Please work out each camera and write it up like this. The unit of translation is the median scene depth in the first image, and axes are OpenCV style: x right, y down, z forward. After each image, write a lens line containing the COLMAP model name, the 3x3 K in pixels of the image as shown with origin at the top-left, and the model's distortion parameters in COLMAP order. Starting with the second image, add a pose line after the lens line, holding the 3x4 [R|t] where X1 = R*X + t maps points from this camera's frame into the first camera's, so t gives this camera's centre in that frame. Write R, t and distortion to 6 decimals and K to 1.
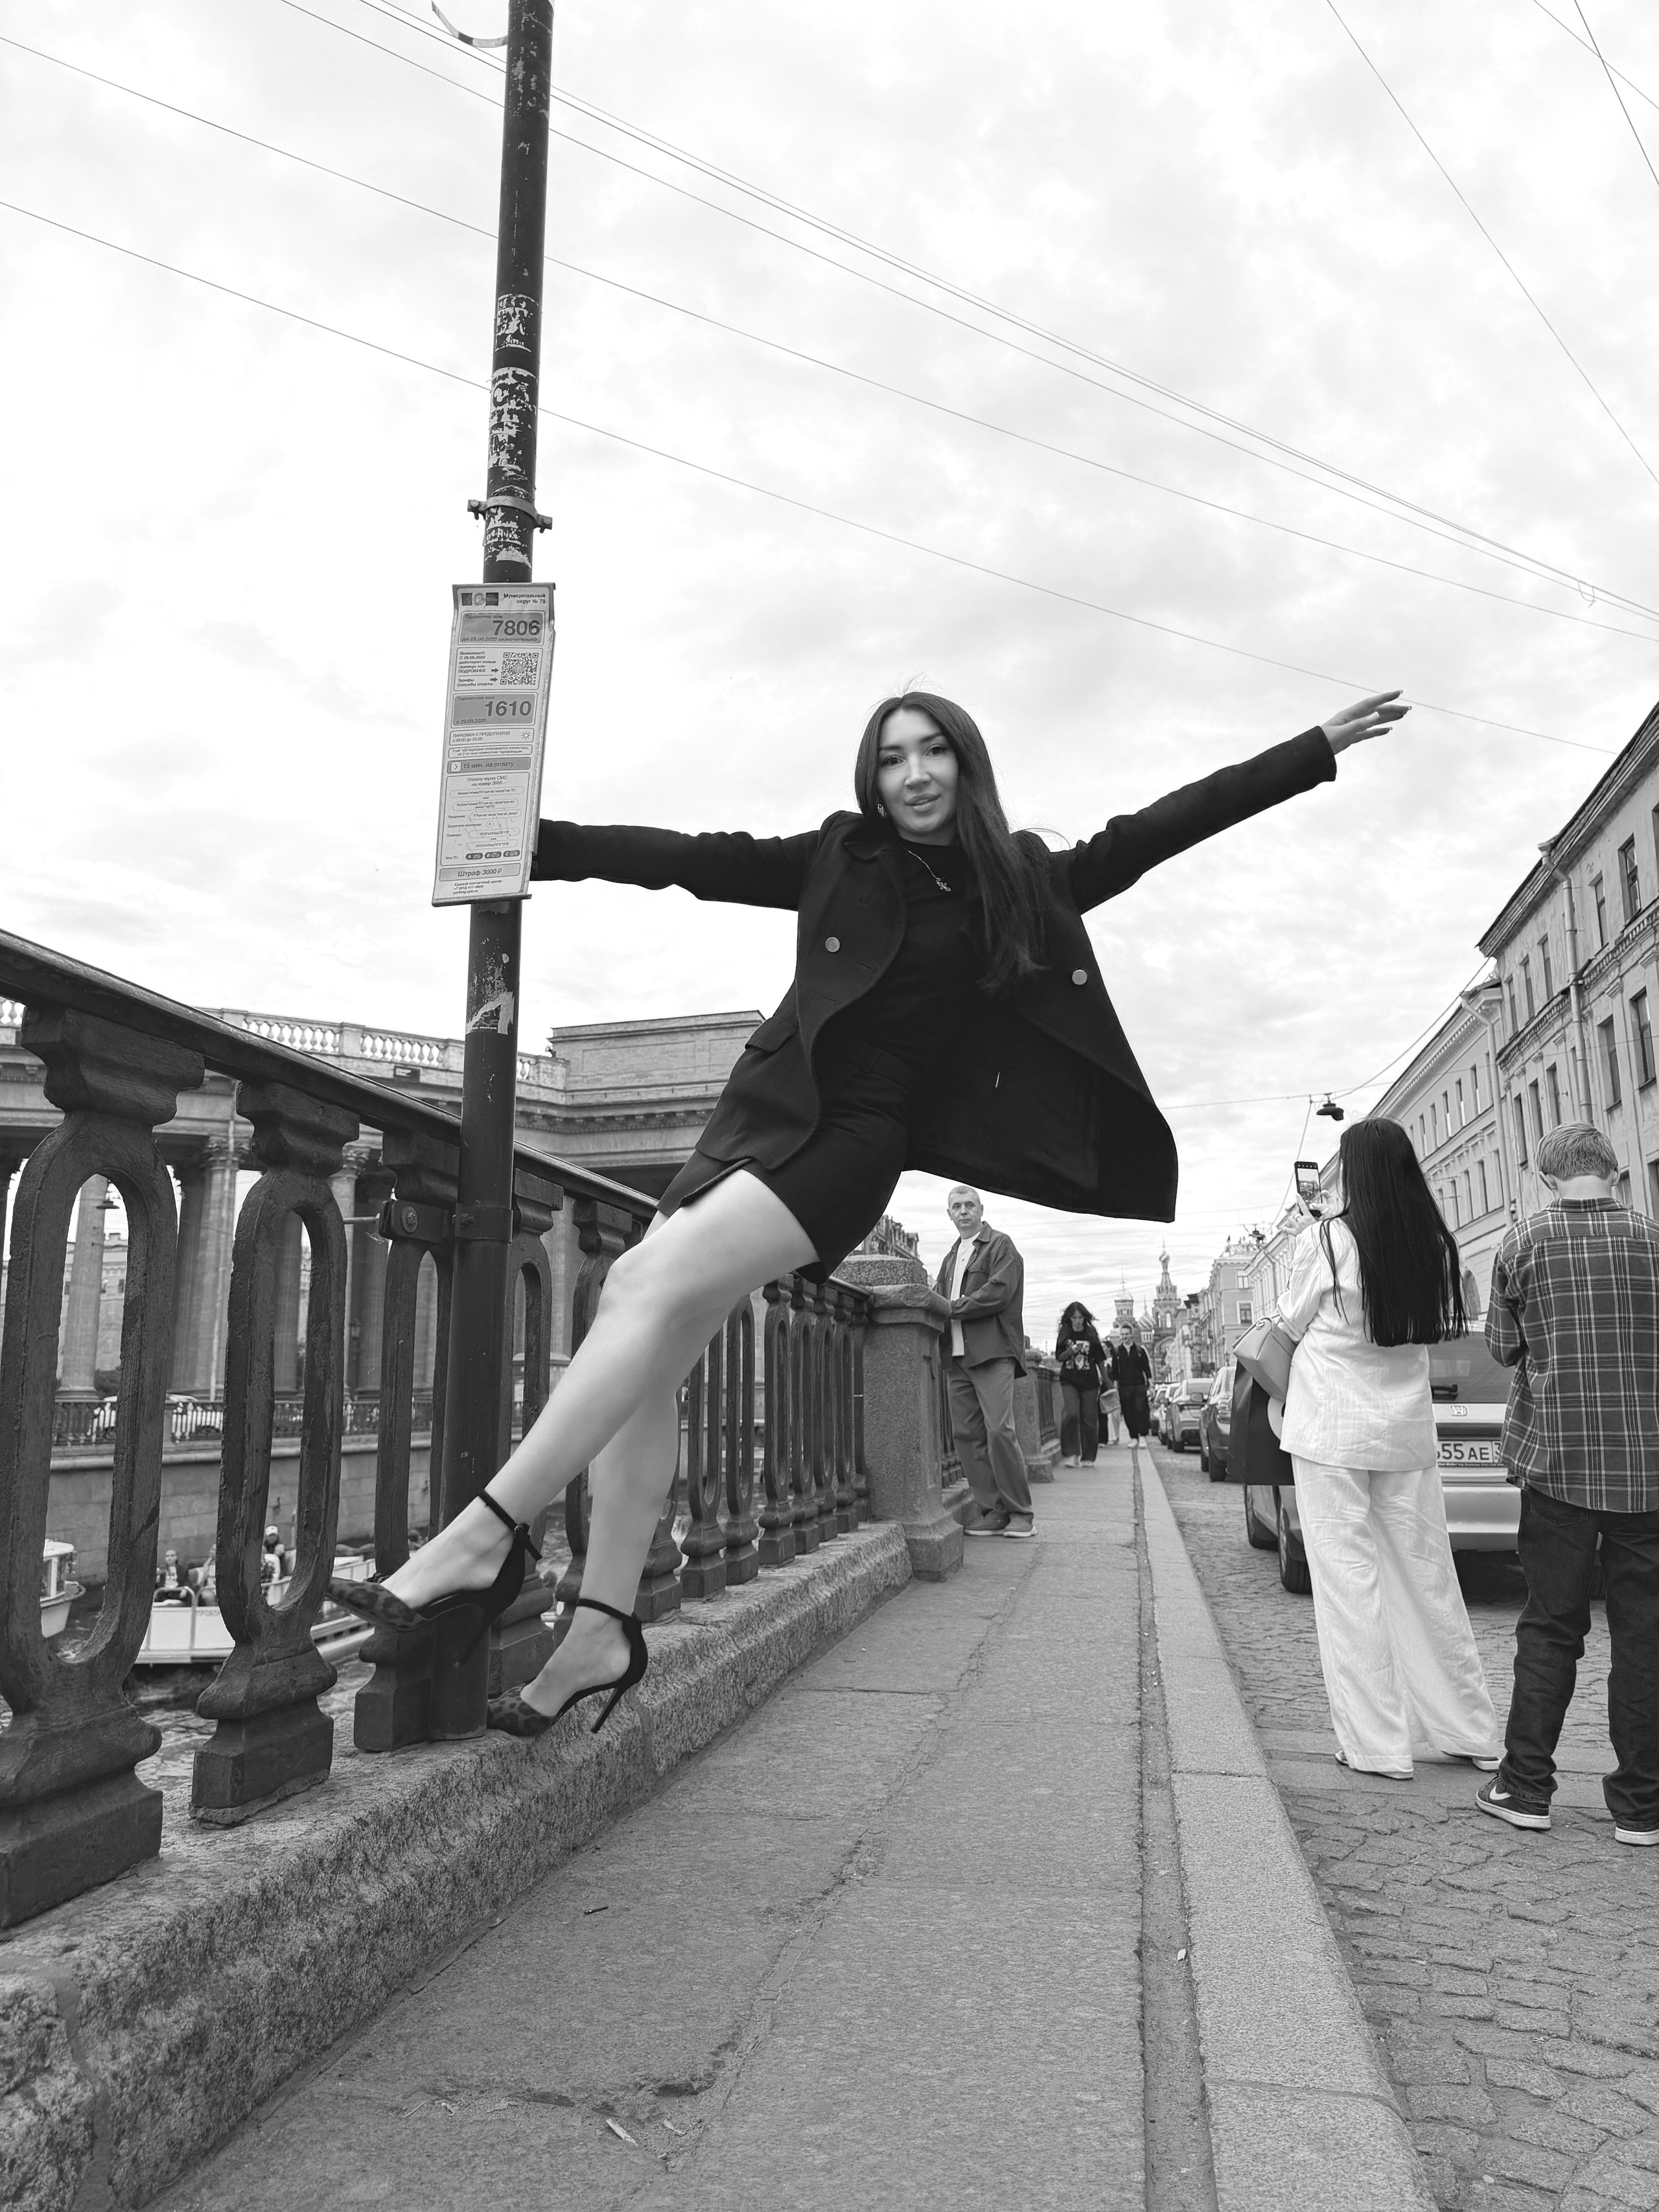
lens RADIAL K [[1556.4, 0, 831.8], [0, 1556.4, 1106.1], [0, 0, 1]] dist [0.025609, -0.008693]
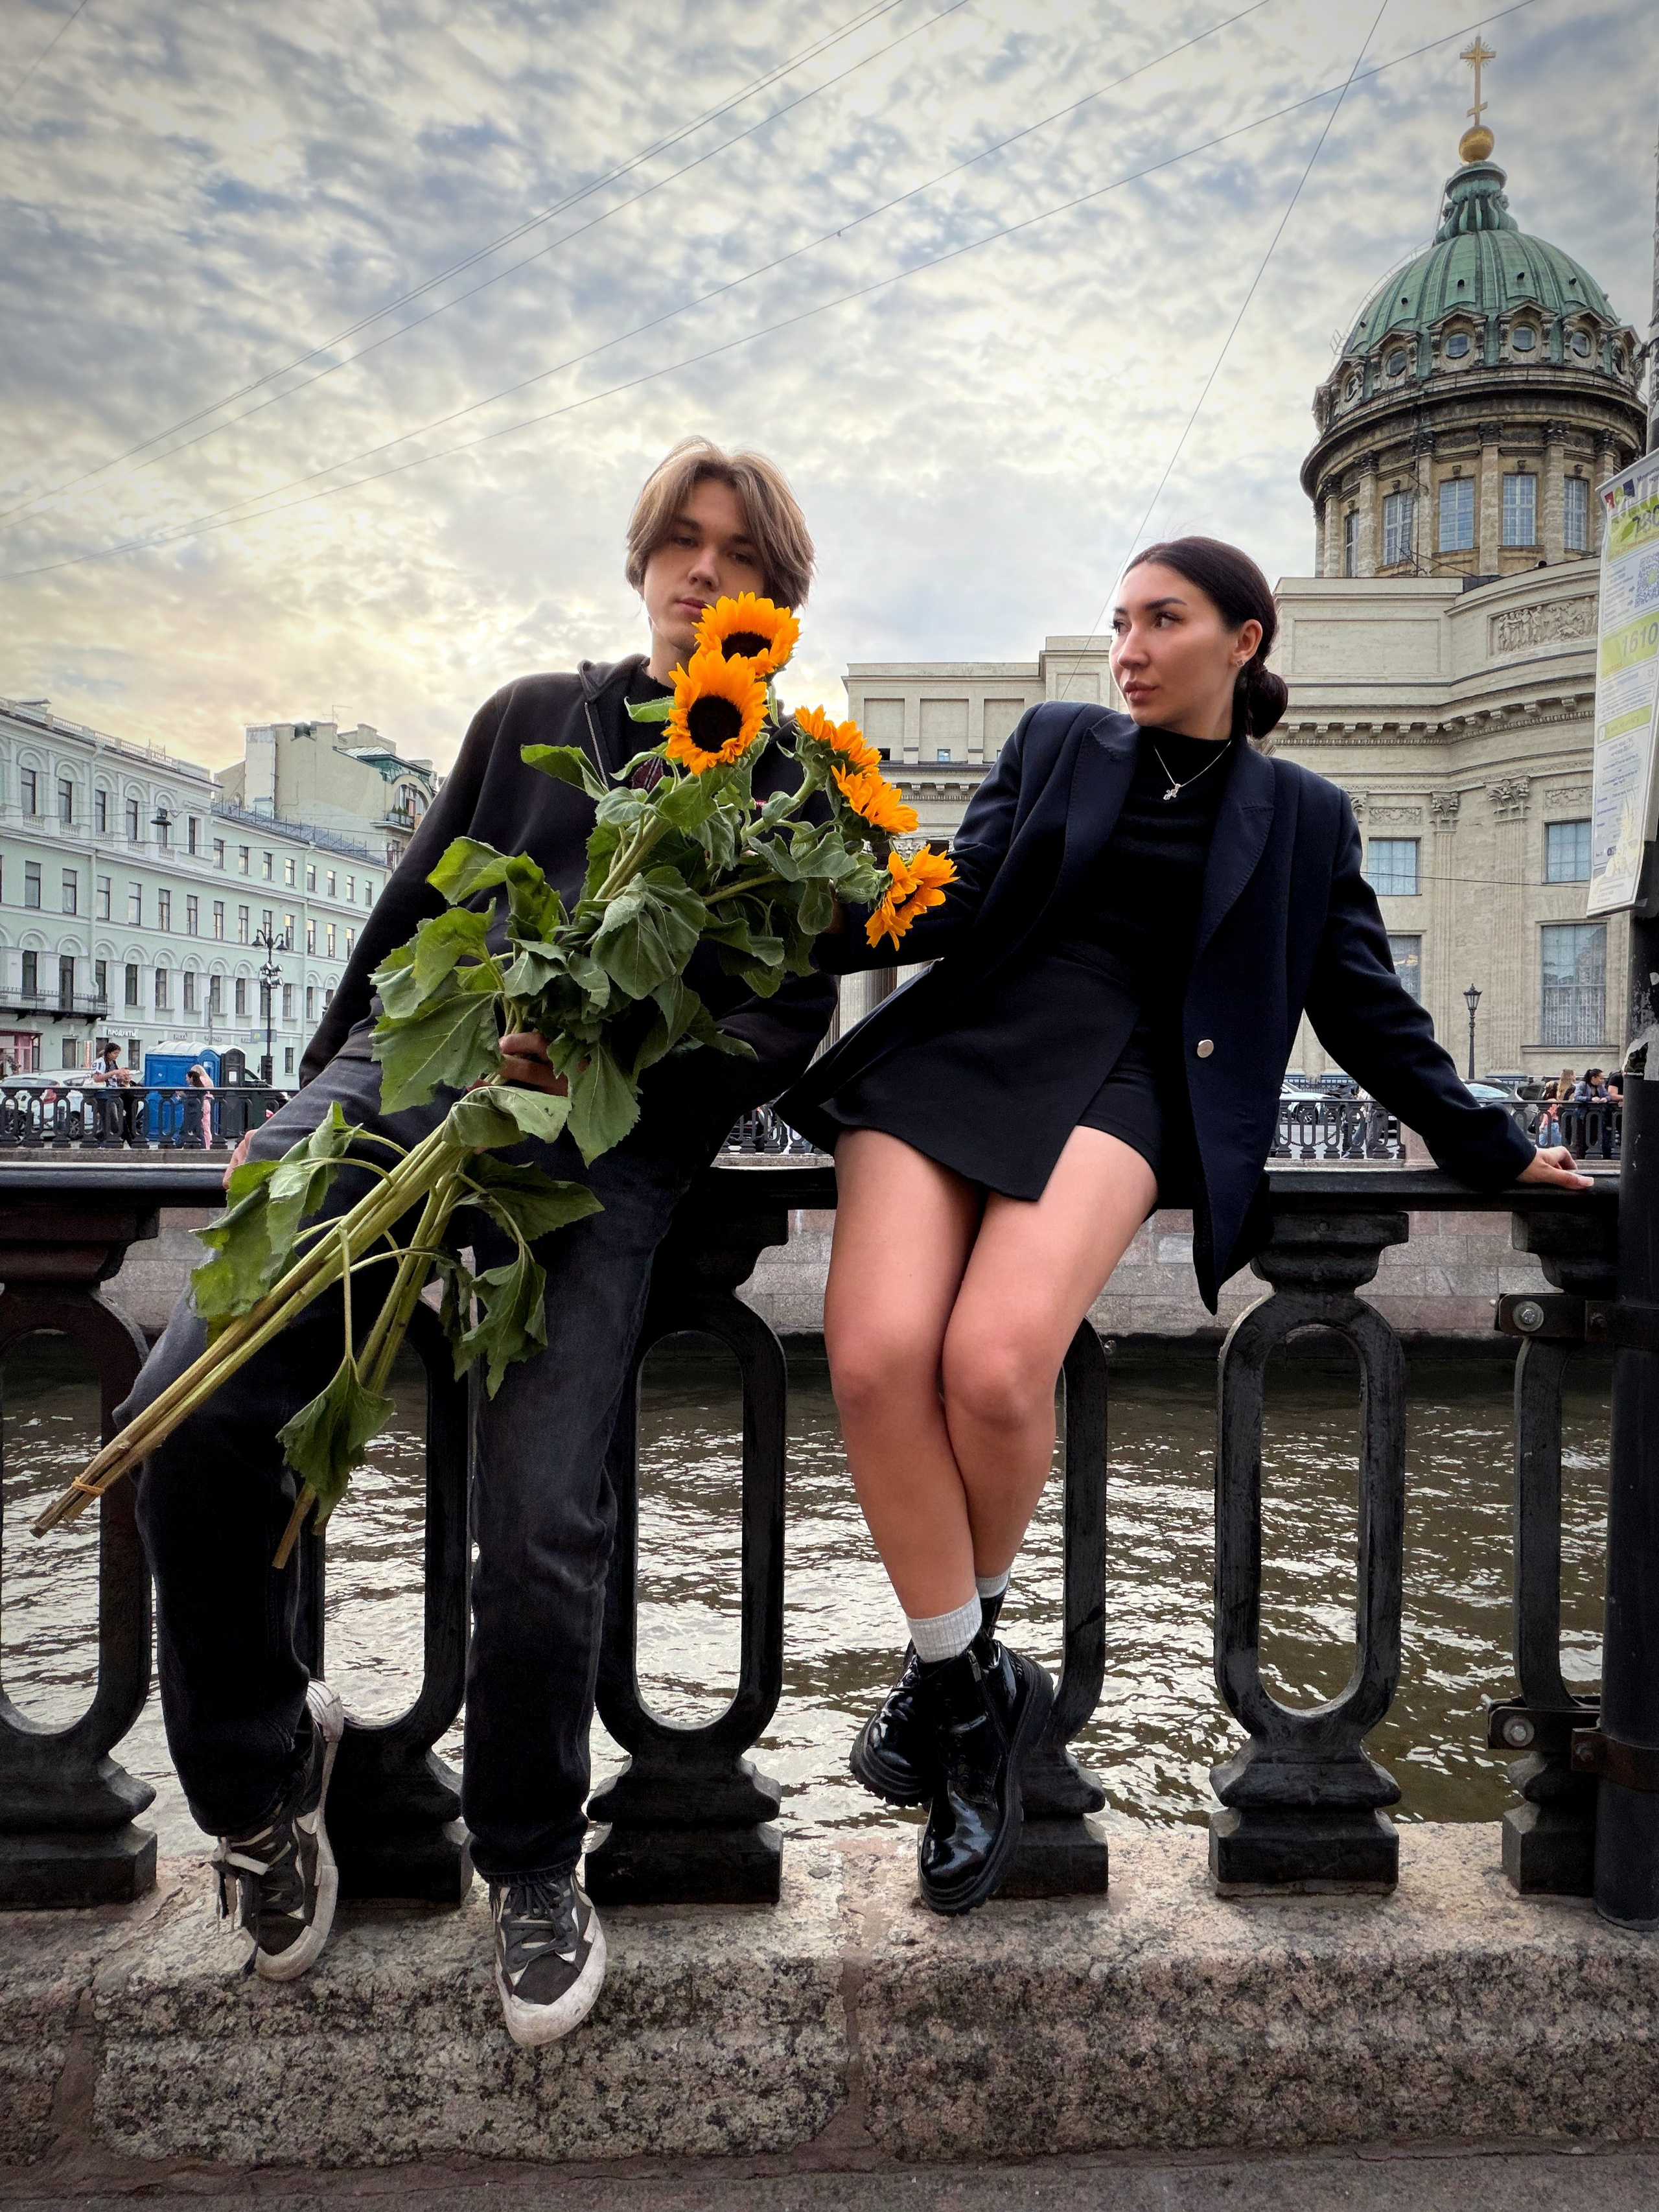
lens RADIAL K [[1479.8, 0, 950.6], [0, 1479.8, 1103.2], [0, 0, 1]] dist [-0.001513, 0.000461]
pose [[0.225955, 0.027510, -0.973749, 0.501847], [0.177064, 0.981790, 0.068824, -0.169340], [0.957911, -0.187967, 0.216969, 0.617405]]
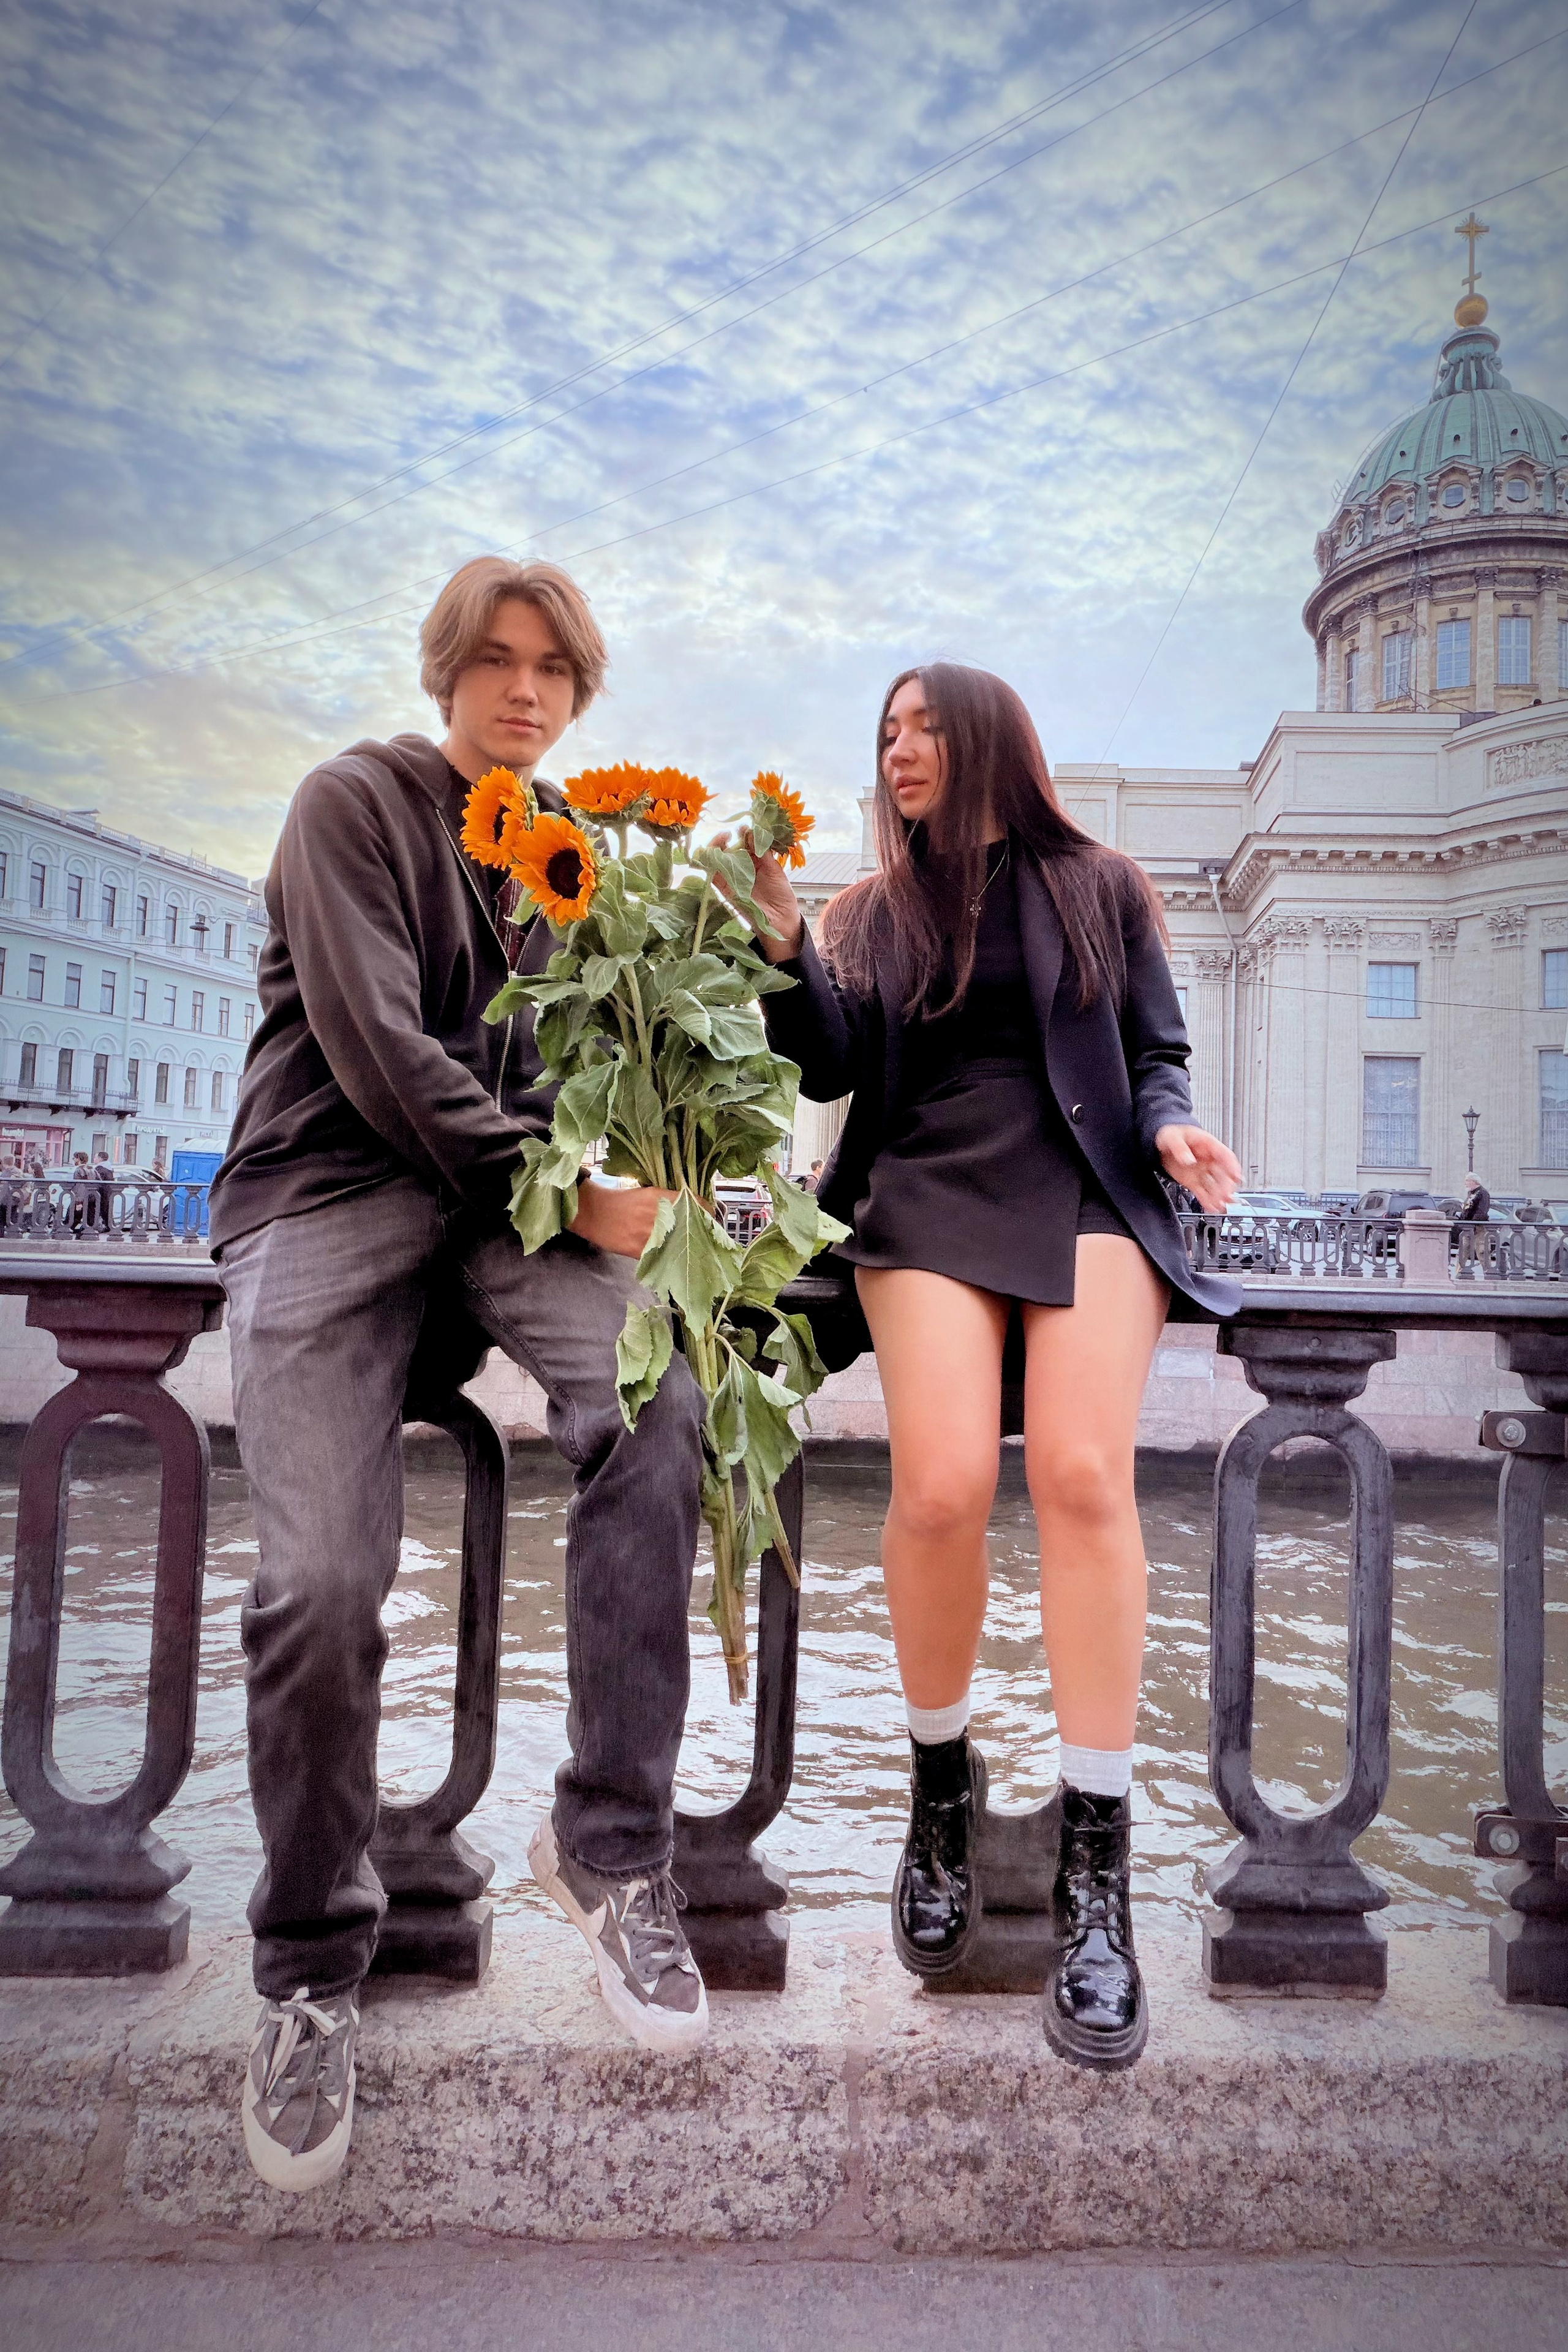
lens RADIAL K [[1469.0, 0, 930.3], [0, 1469.0, 1111.9], [0, 0, 1]] dist [0.000668, -0.001146]
pose [[0.210508, -0.035059, -0.976963, 0.556163], [0.158809, 0.987309, -0.001211, -0.178171], [0.964607, -0.154895, 0.213404, 0.598073]]
